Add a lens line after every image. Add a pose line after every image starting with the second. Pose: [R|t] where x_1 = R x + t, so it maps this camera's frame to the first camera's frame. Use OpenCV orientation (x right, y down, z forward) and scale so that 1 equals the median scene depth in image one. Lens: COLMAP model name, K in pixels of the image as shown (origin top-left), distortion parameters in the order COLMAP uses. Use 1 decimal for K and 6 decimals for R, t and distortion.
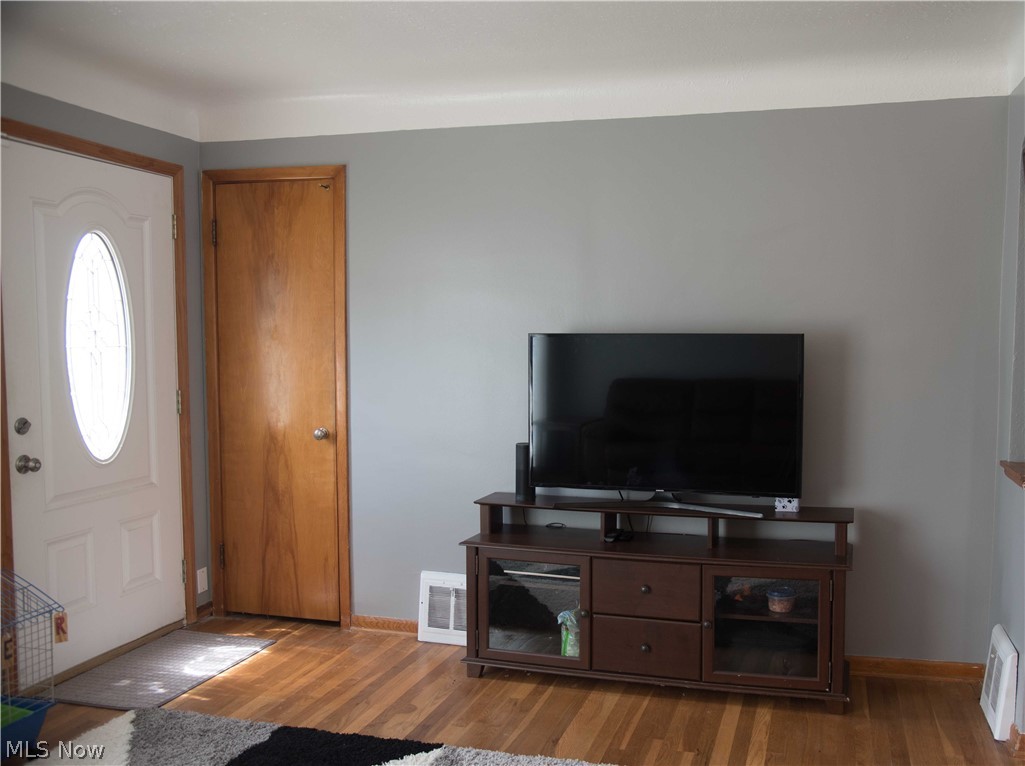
lens RADIAL K [[896.3, 0, 512.5], [0, 896.3, 404.9], [0, 0, 1]] dist [-0.034477, 0.004264]
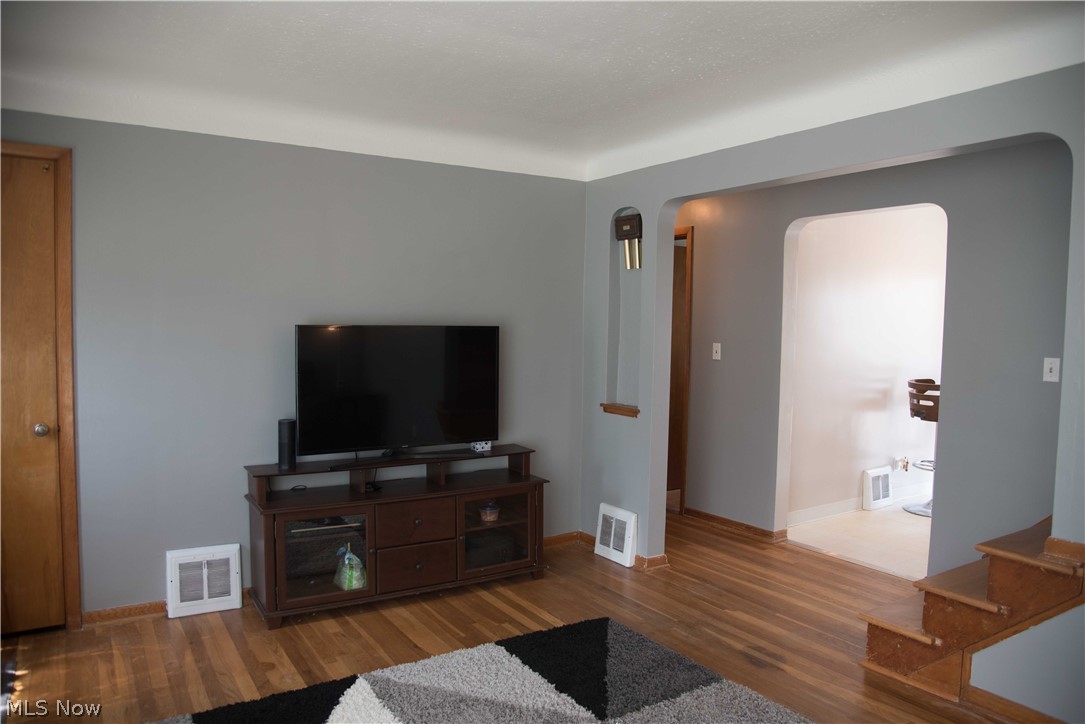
lens RADIAL K [[747.2, 0, 545.7], [0, 747.2, 368.9], [0, 0, 1]] dist [-0.117862, 0.068462]
pose [[0.675088, -0.039558, 0.736676, -0.479413], [0.042505, 0.998988, 0.014691, -0.023323], [-0.736512, 0.021395, 0.676086, 0.118486]]
